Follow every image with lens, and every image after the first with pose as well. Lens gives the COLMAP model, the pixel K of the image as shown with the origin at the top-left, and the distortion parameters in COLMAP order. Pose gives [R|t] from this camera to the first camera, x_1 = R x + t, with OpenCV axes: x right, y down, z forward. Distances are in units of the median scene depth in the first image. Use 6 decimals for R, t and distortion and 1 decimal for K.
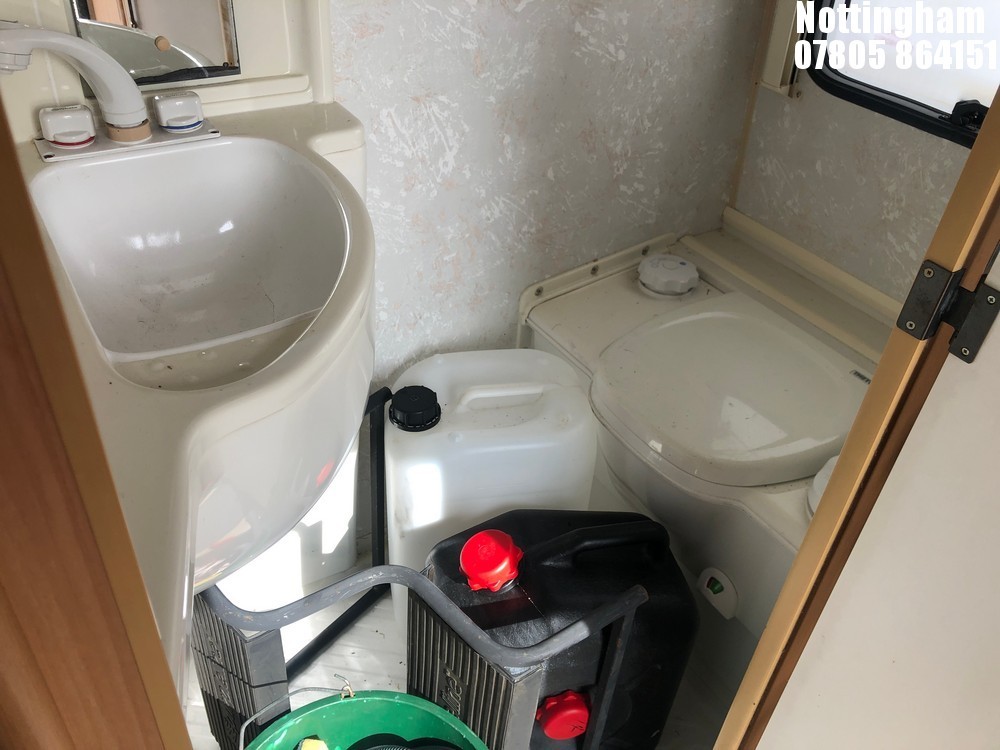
lens RADIAL K [[822.4, 0, 500.0], [0, 822.4, 375.0], [0, 0, 1]] dist [0.005174, 0.003003]
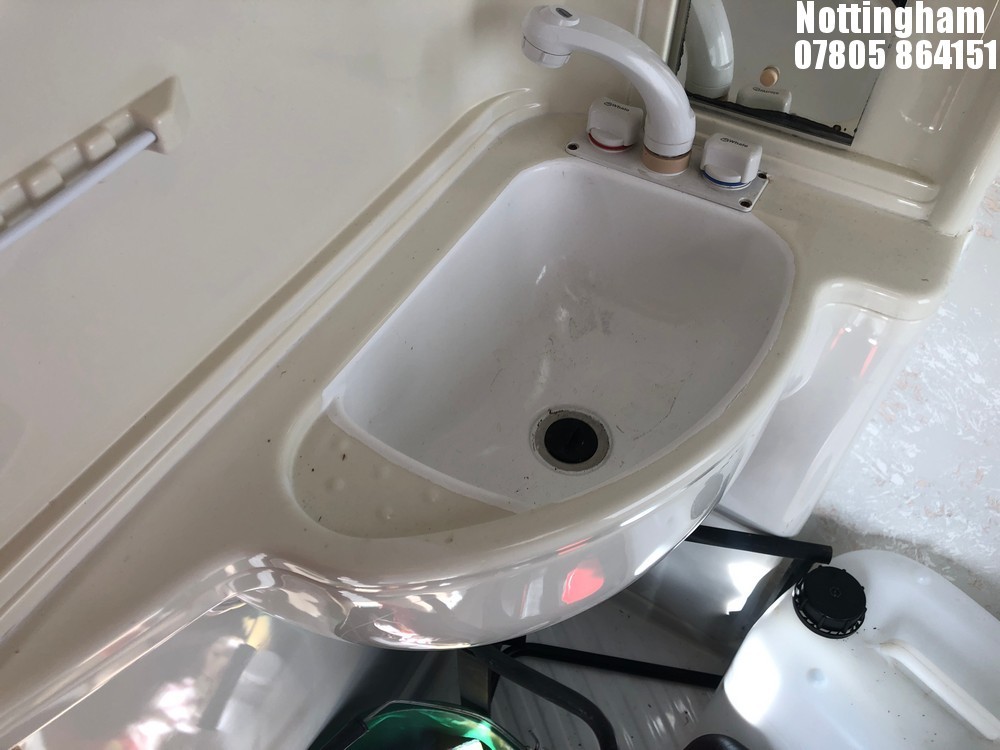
lens RADIAL K [[822.4, 0, 500.0], [0, 822.4, 375.0], [0, 0, 1]] dist [0.005174, 0.003003]
pose [[0.463801, 0.636133, -0.616623, 0.113945], [-0.512809, 0.760324, 0.398666, -0.331165], [0.722438, 0.131308, 0.678853, 0.300089]]
